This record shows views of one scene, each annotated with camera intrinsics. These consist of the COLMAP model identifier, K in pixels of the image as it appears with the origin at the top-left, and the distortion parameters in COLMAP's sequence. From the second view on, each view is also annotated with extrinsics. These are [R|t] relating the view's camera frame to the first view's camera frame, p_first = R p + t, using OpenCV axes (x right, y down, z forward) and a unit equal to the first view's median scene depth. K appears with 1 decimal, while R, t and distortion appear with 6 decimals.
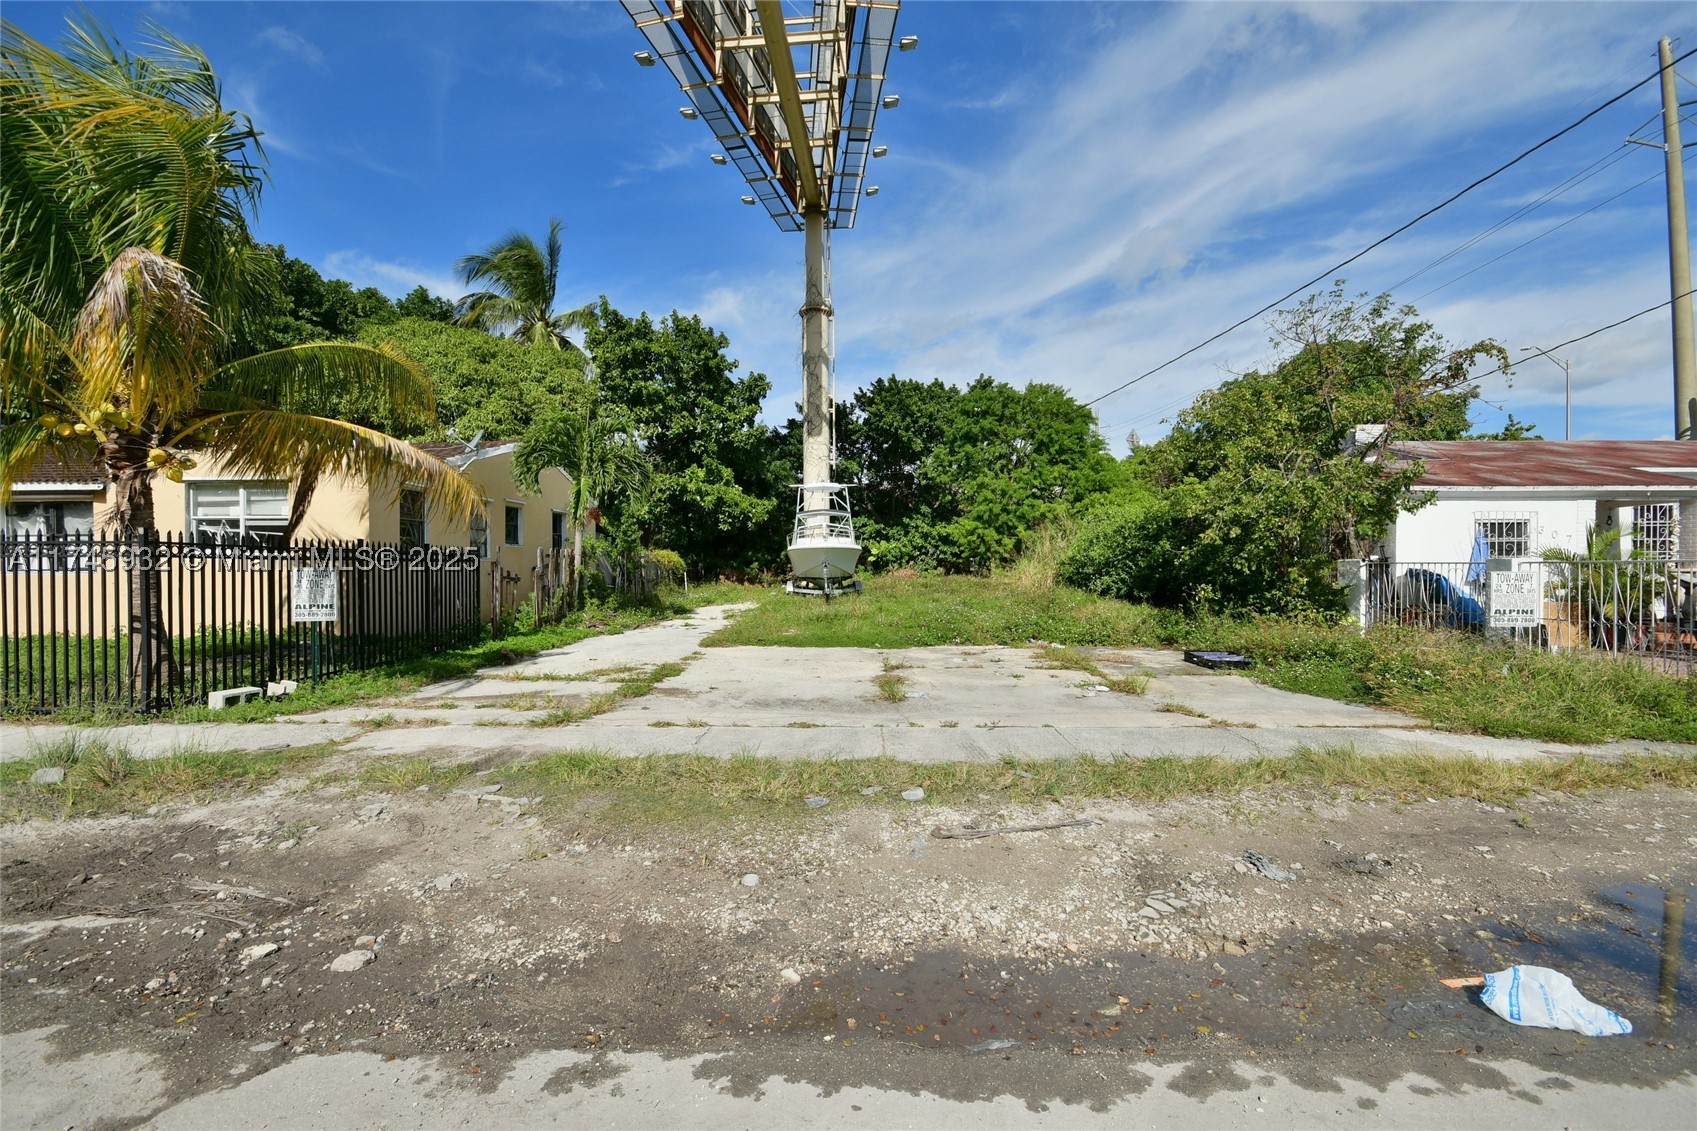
lens RADIAL K [[749.1, 0, 842.8], [0, 749.1, 571.5], [0, 0, 1]] dist [0.007086, -0.010264]
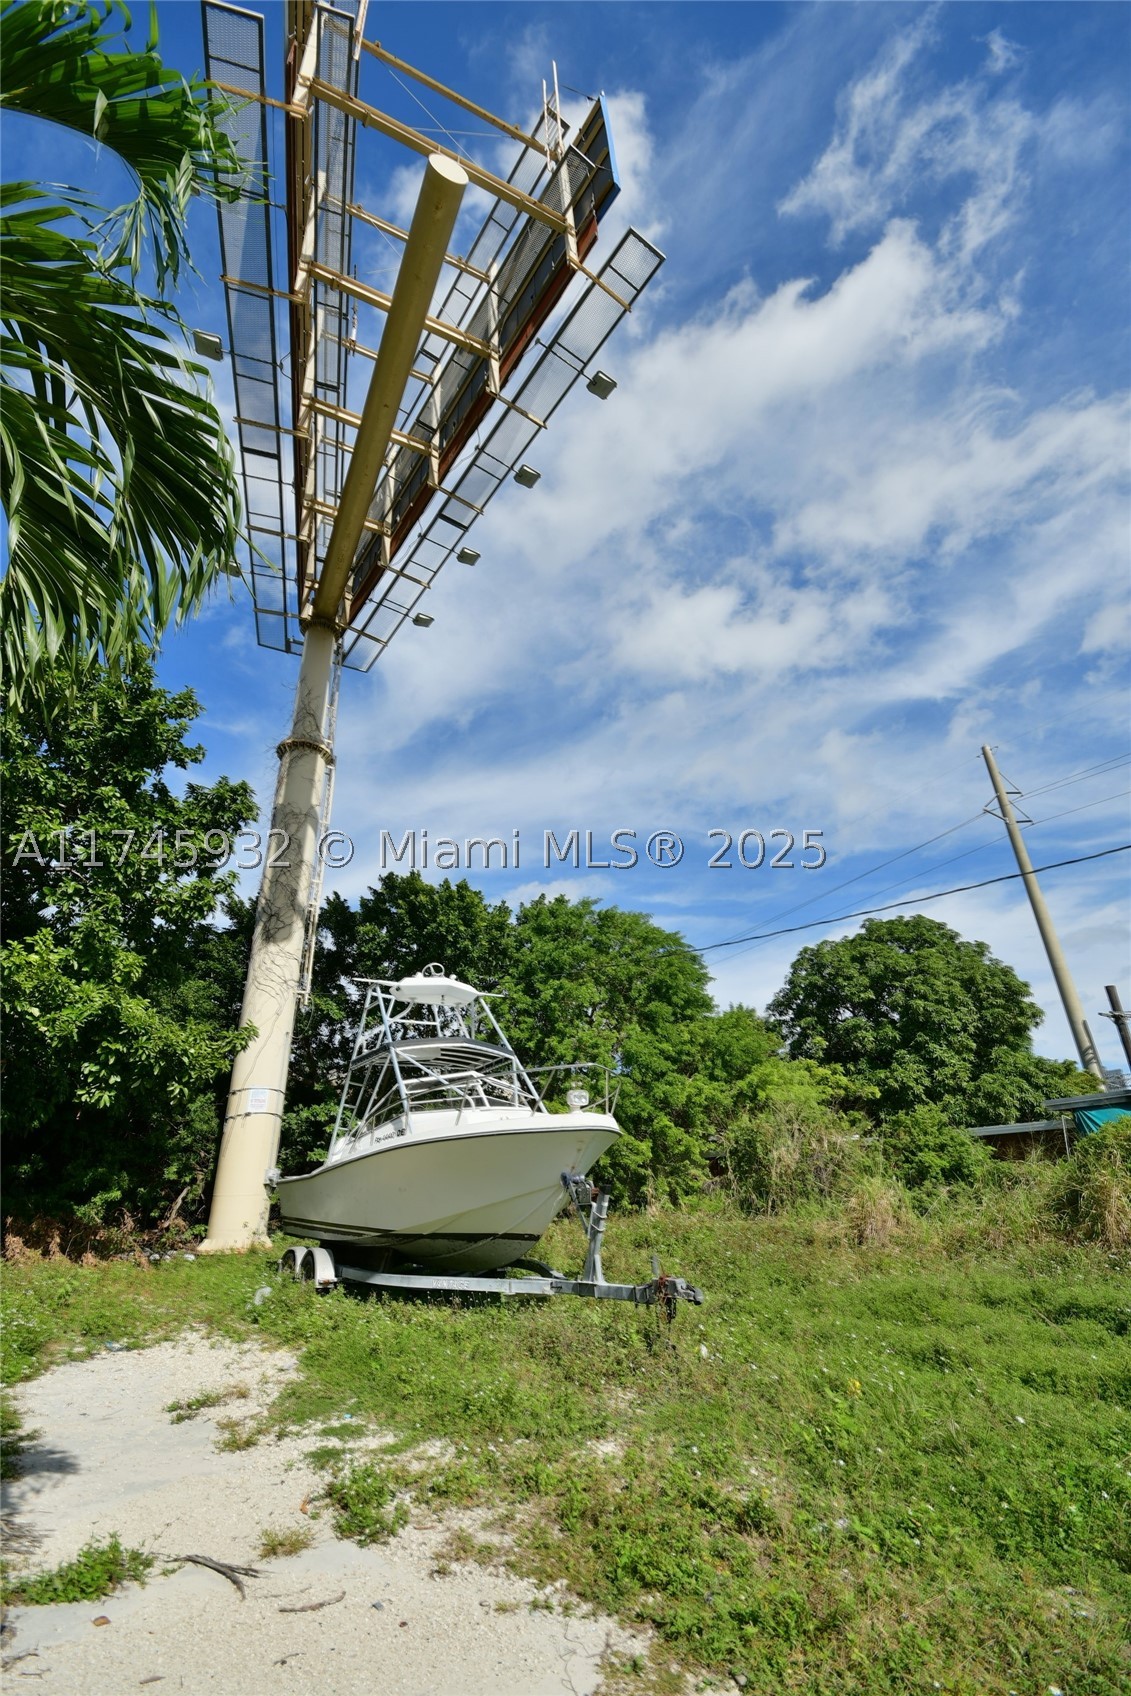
lens RADIAL K [[748.6, 0, 575.2], [0, 748.6, 848.3], [0, 0, 1]] dist [0.007086, -0.010264]
pose [[0.850485, 0.202636, 0.485401, -0.133794], [0.031385, 0.901622, -0.431384, -0.000282], [-0.525062, 0.382120, 0.760457, 0.447646]]
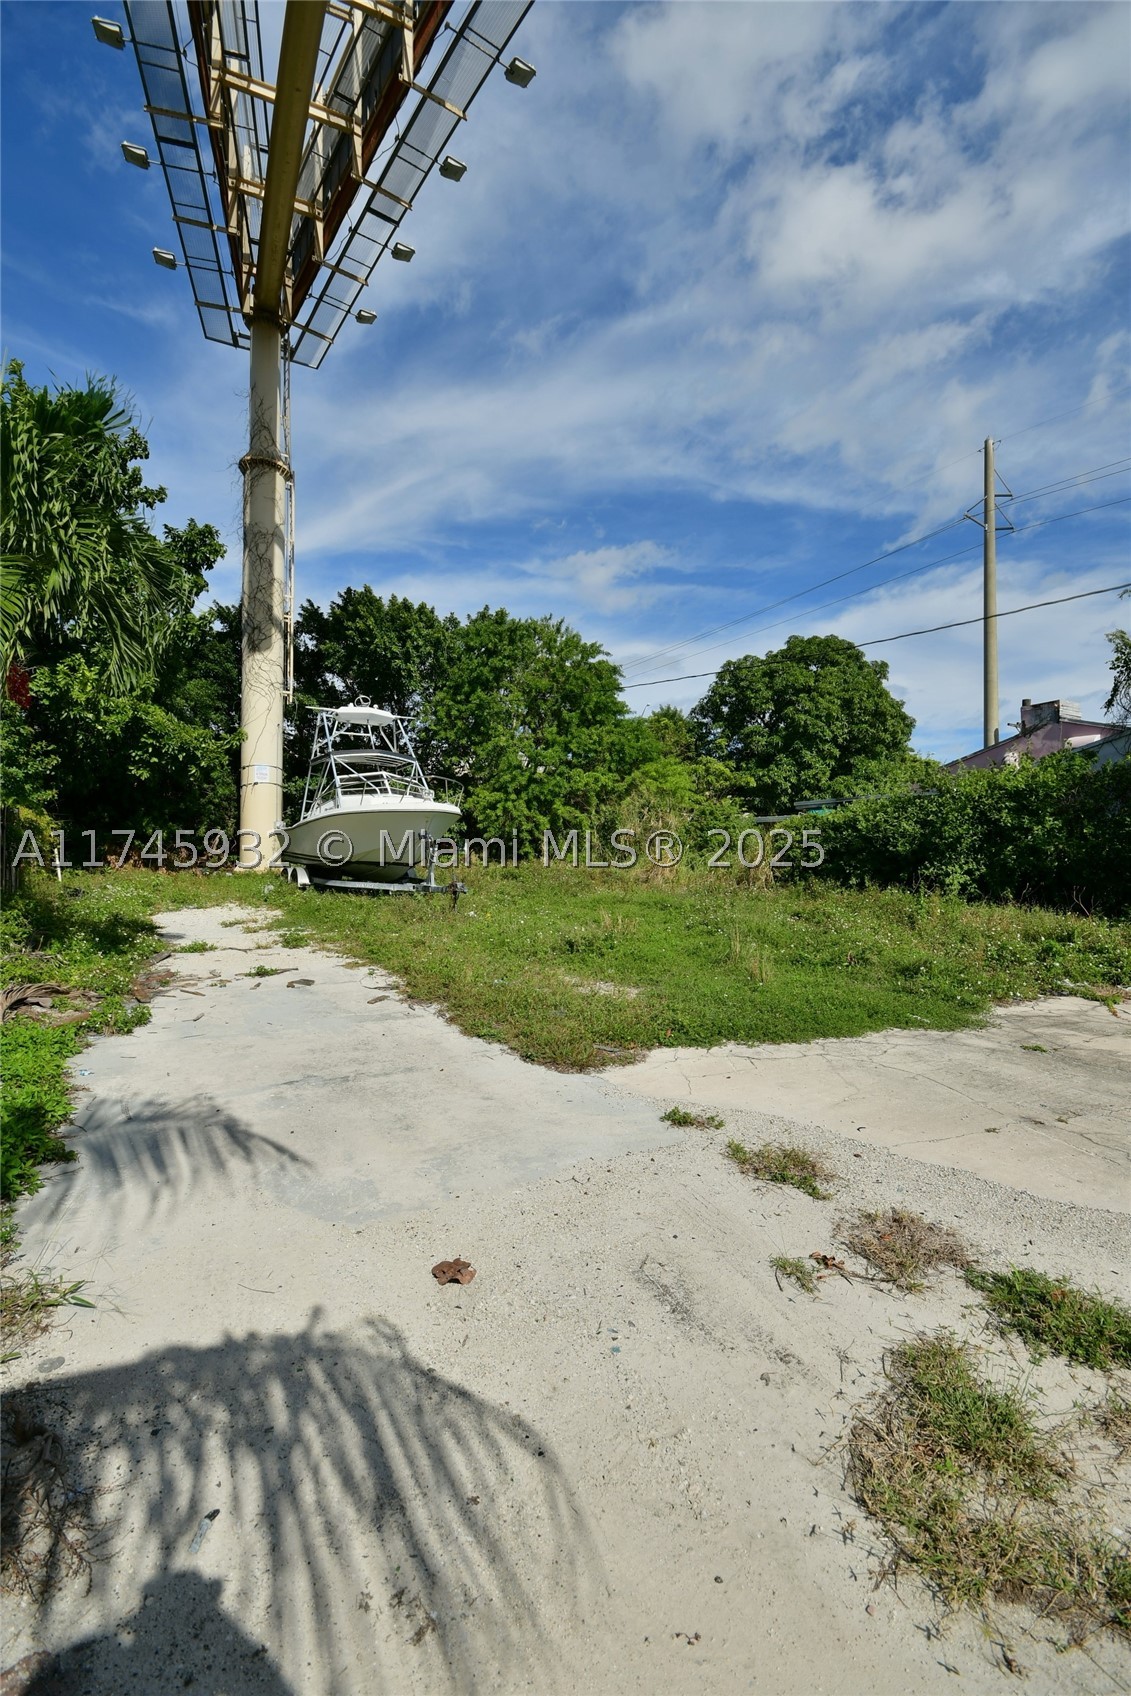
lens RADIAL K [[748.6, 0, 563.5], [0, 748.6, 855.3], [0, 0, 1]] dist [0.007086, -0.010264]
pose [[0.858946, 0.016822, 0.511789, -0.147470], [-0.013971, 0.999858, -0.009417, 0.004734], [-0.511875, 0.000939, 0.859059, 0.287356]]
